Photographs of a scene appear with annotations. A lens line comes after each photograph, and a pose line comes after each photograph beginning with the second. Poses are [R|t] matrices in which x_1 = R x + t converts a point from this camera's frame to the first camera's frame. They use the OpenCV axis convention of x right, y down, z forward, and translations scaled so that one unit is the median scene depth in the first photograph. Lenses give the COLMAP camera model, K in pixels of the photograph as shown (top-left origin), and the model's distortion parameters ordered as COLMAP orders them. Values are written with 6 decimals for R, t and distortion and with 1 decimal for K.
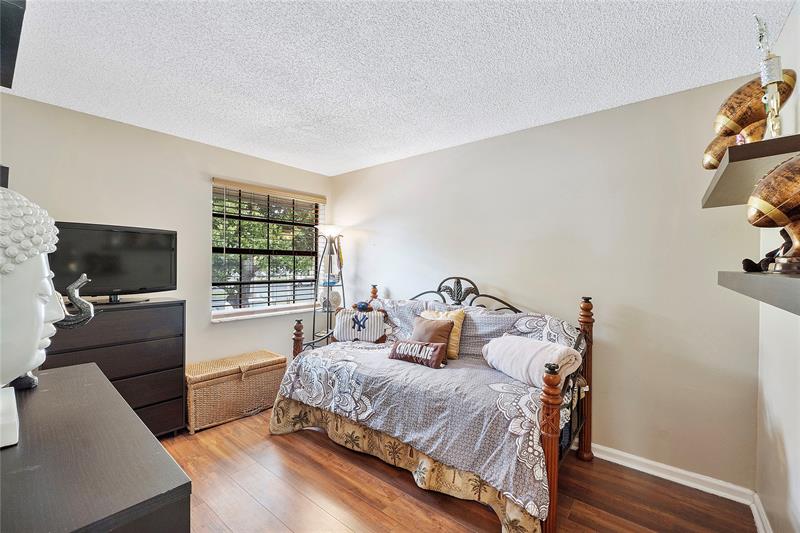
lens RADIAL K [[339.3, 0, 400.0], [0, 339.3, 266.5], [0, 0, 1]] dist [-0.000537, 0.000013]
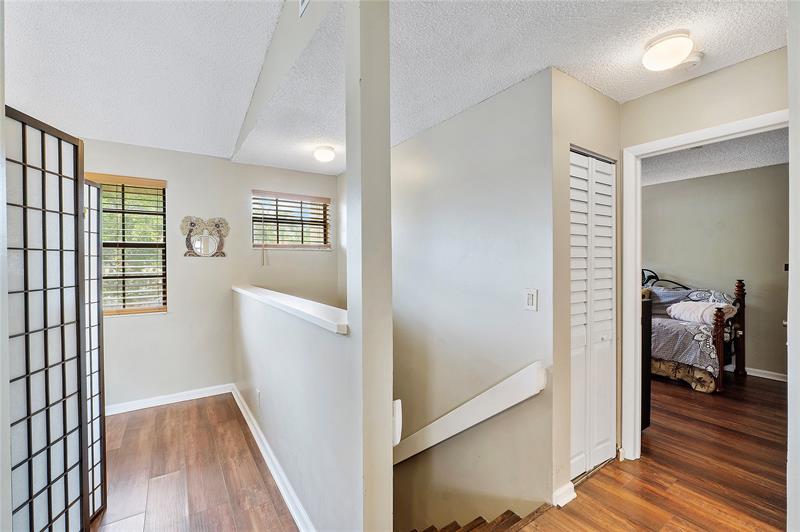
lens RADIAL K [[339.3, 0, 400.0], [0, 339.3, 266.0], [0, 0, 1]] dist [-0.000537, 0.000013]
pose [[0.957714, -0.012360, -0.287456, -0.606248], [0.012876, 0.999917, -0.000095, 0.002134], [0.287433, -0.003611, 0.957794, -1.141004]]
